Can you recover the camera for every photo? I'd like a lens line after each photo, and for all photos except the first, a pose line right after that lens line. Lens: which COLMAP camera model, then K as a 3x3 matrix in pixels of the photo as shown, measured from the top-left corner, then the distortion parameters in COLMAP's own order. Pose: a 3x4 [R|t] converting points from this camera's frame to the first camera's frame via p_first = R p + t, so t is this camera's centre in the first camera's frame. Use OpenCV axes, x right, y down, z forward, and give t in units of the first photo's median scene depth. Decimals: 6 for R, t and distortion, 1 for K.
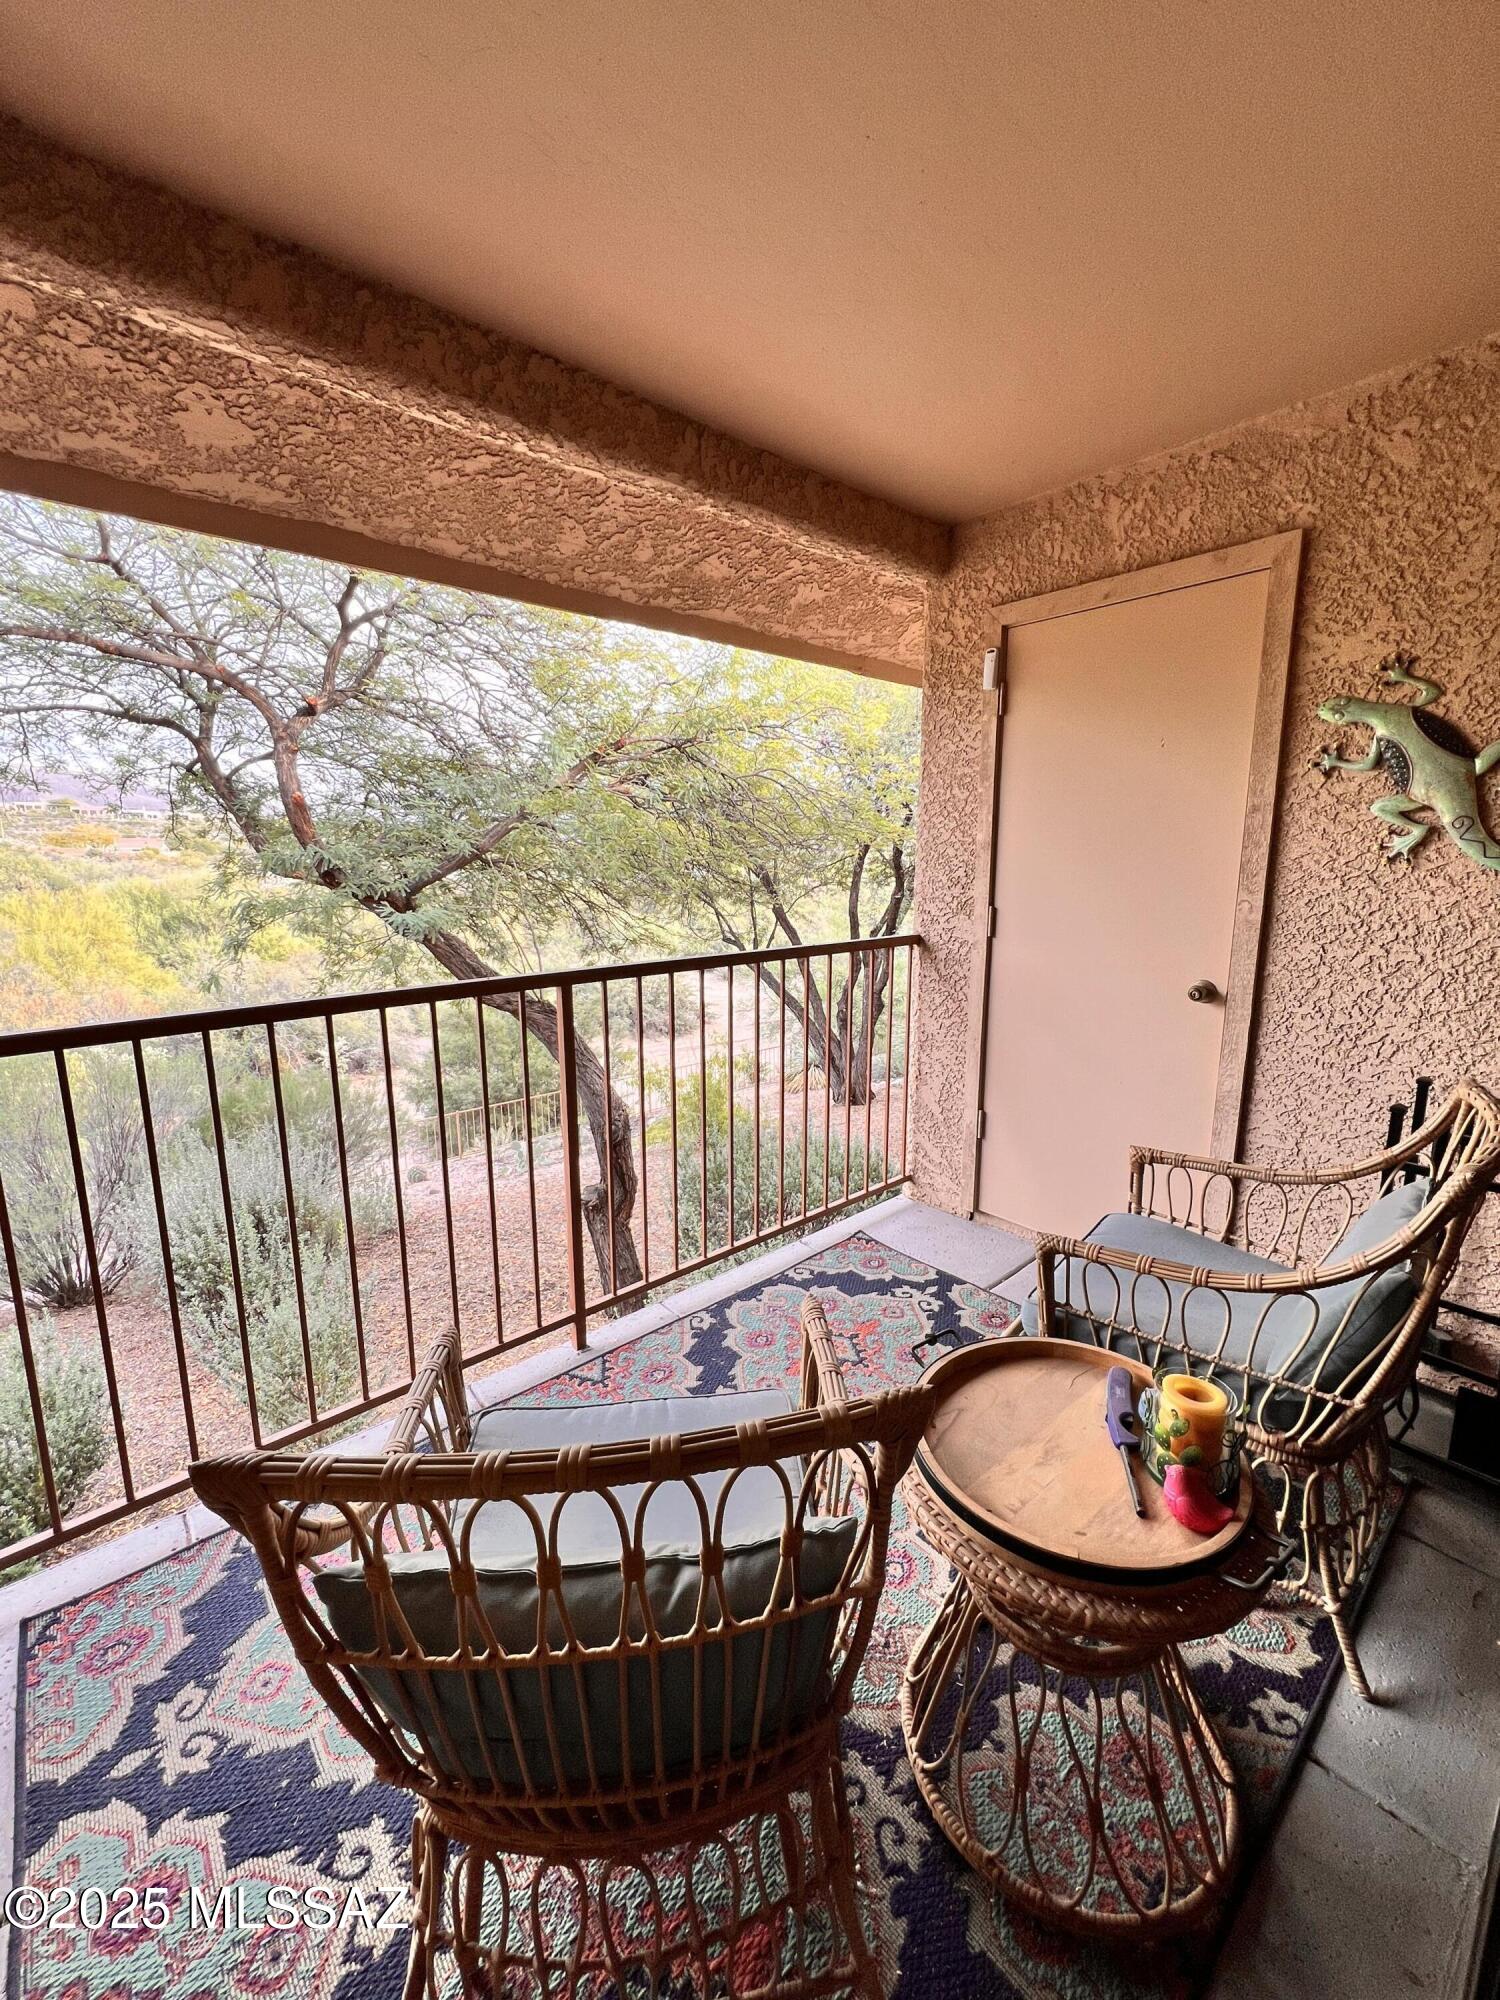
lens RADIAL K [[799.5, 0, 754.5], [0, 799.5, 997.0], [0, 0, 1]] dist [-0.002819, 0.000512]
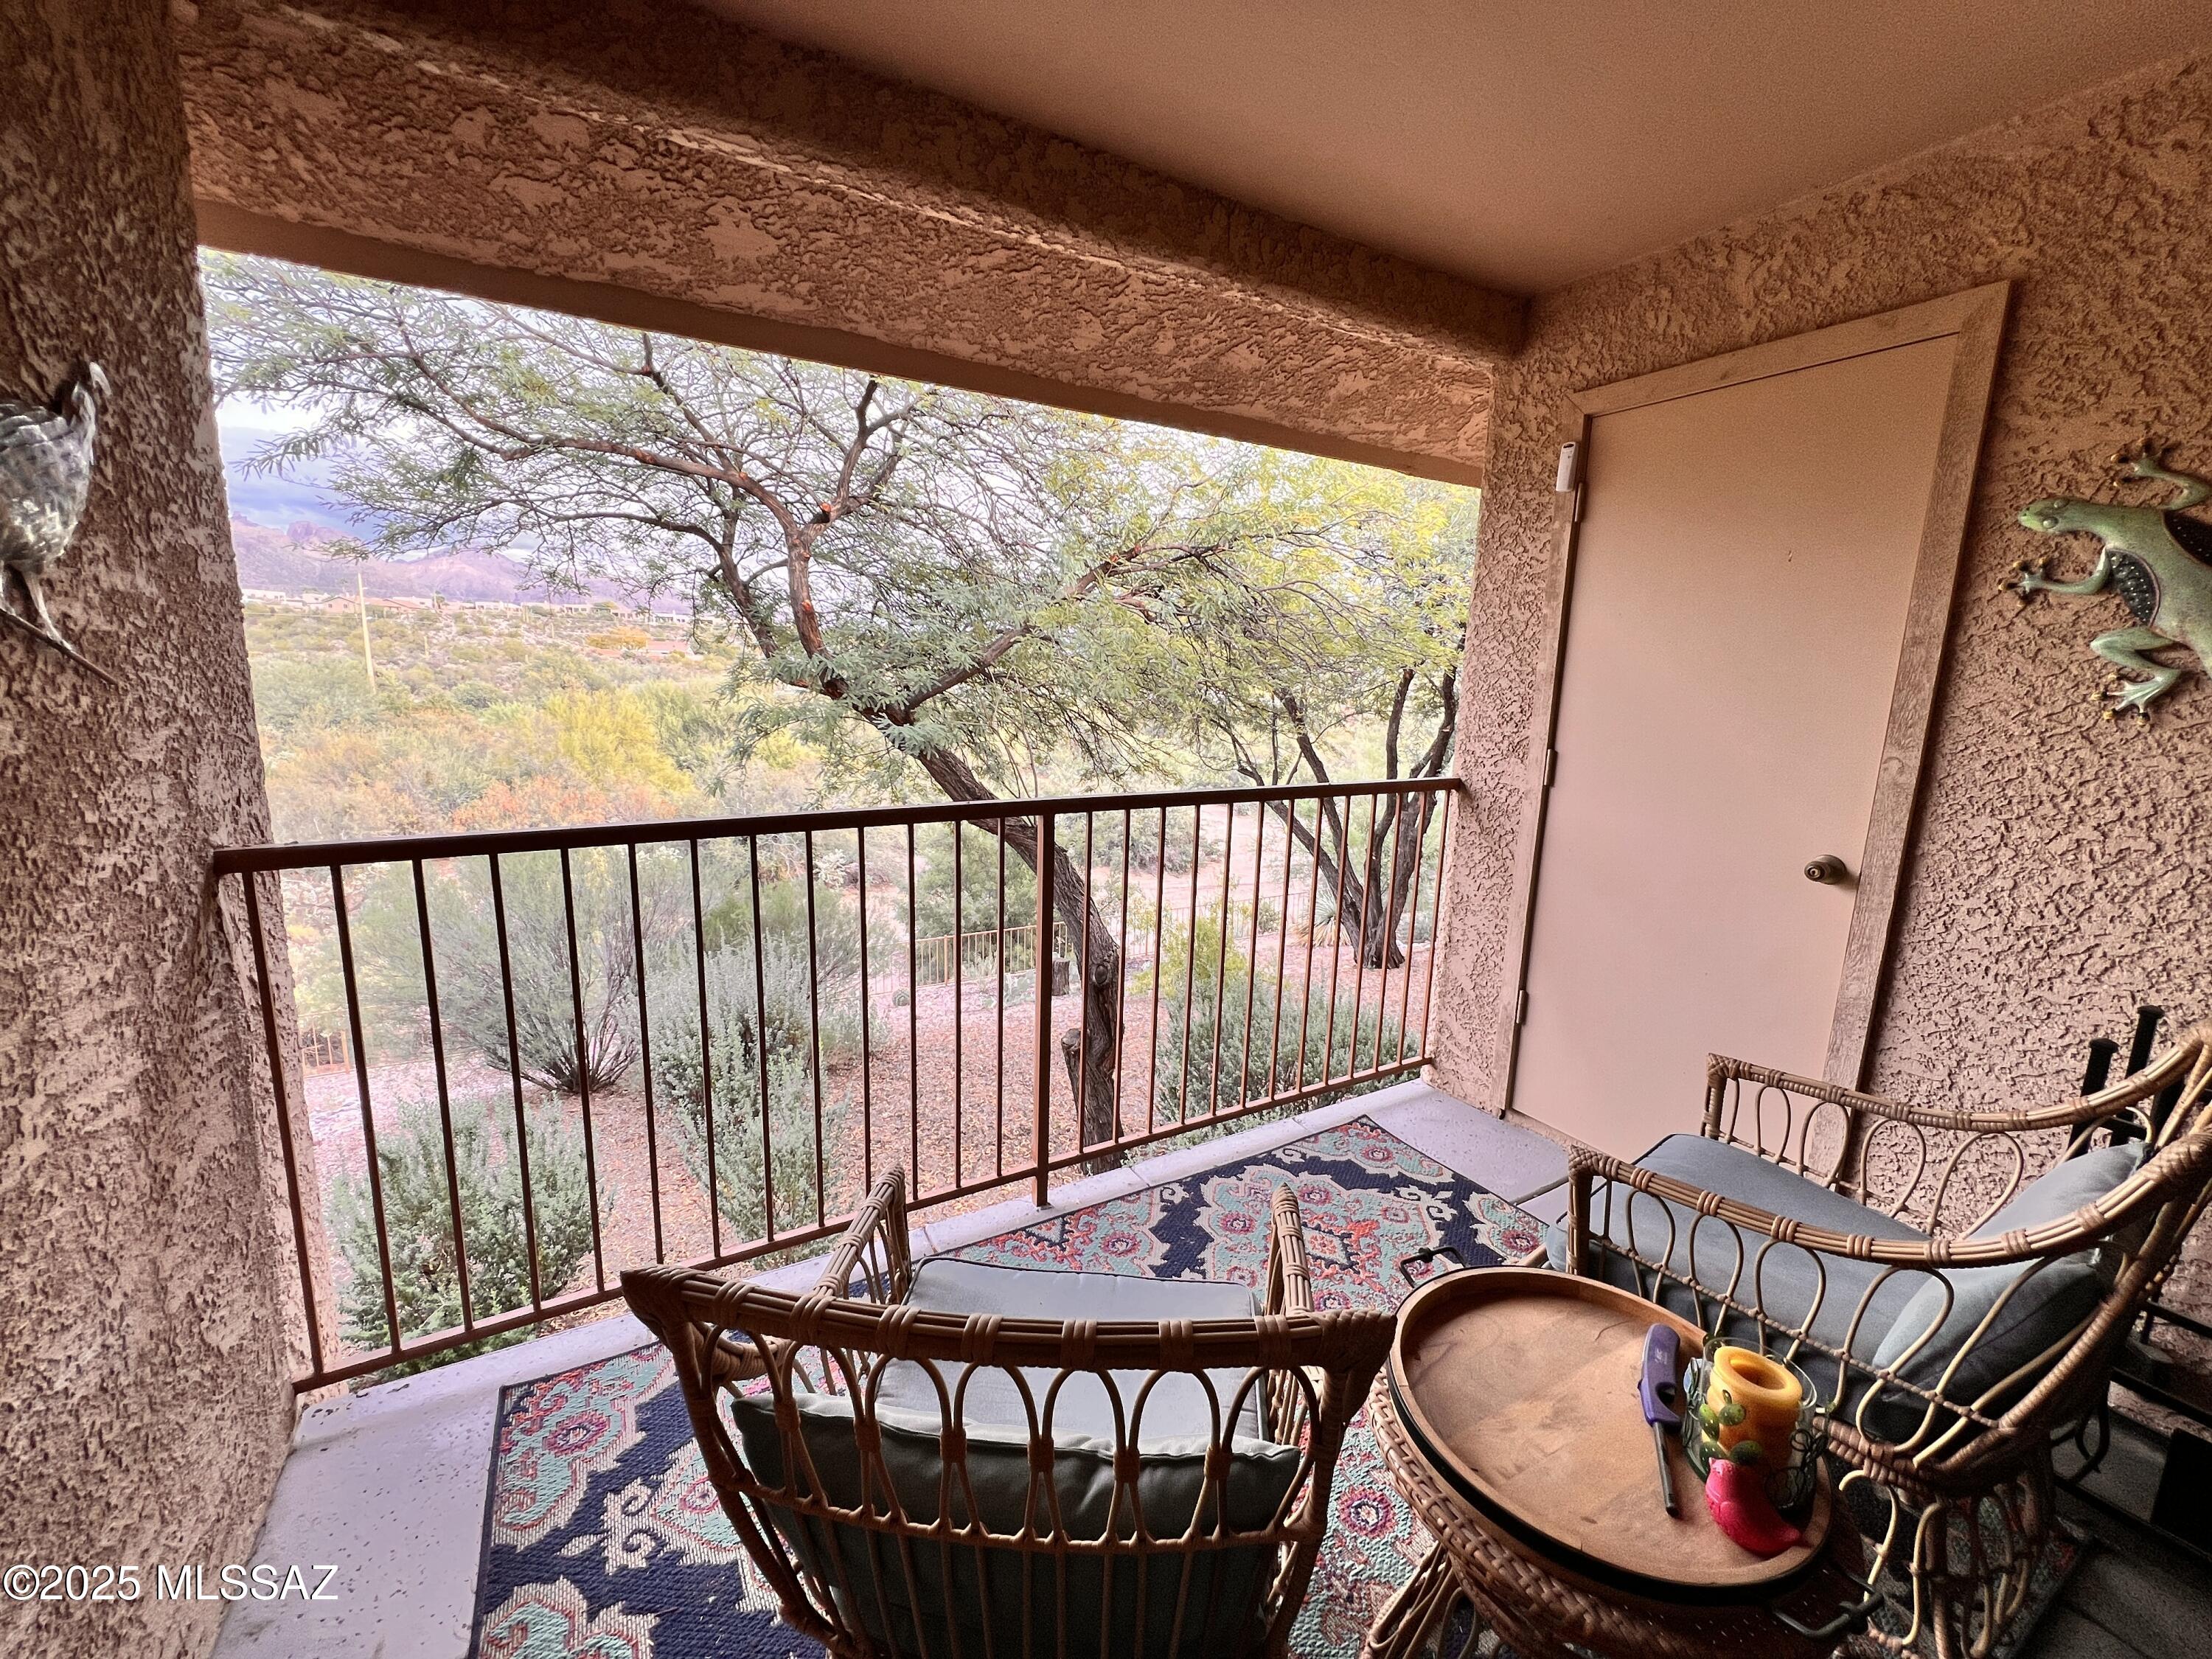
lens RADIAL K [[883.0, 0, 1100.1], [0, 883.0, 828.5], [0, 0, 1]] dist [-0.002475, 0.000362]
pose [[0.979614, 0.062930, -0.190778, 0.019563], [-0.063298, 0.997986, 0.004168, -0.005707], [0.190656, 0.007993, 0.981624, 0.002110]]
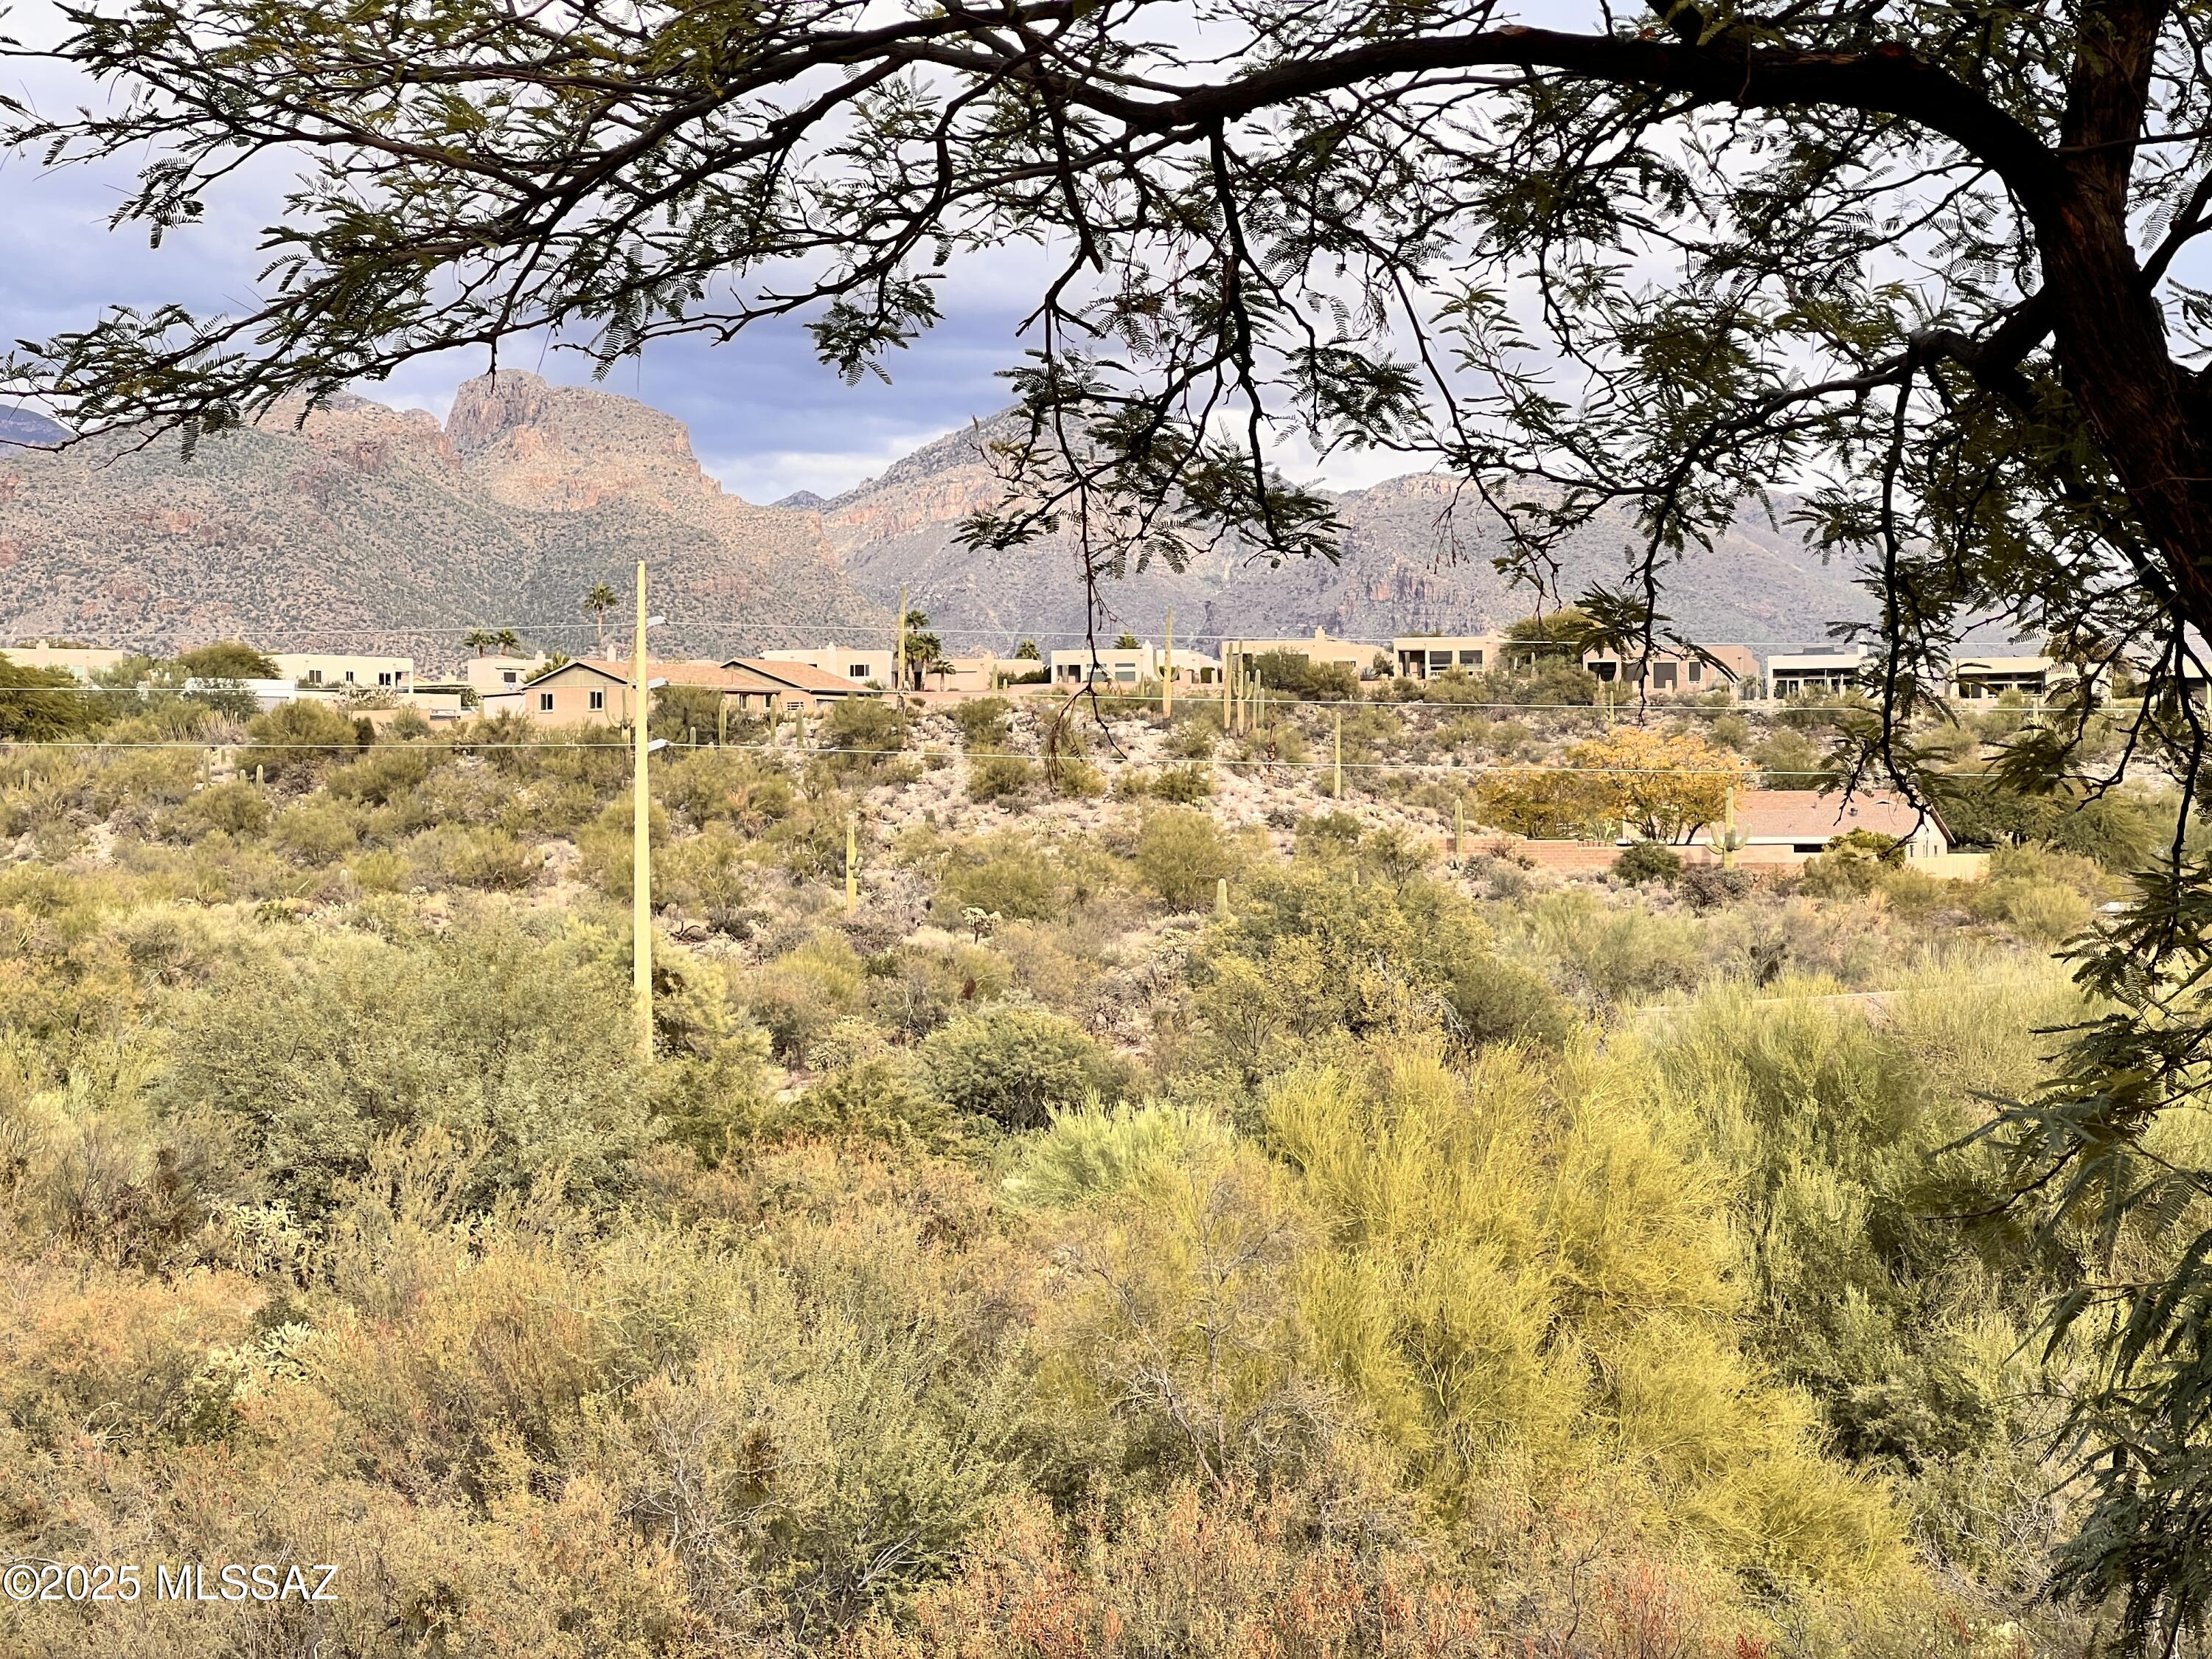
lens RADIAL K [[4921.1, 0, 1105.6], [0, 4921.1, 828.4], [0, 0, 1]] dist [0.133844, 0.249418]
pose [[0.700728, -0.010343, -0.713353, -0.468840], [-0.119355, 0.984103, -0.131512, -0.161914], [0.703374, 0.177296, 0.688354, 0.759720]]
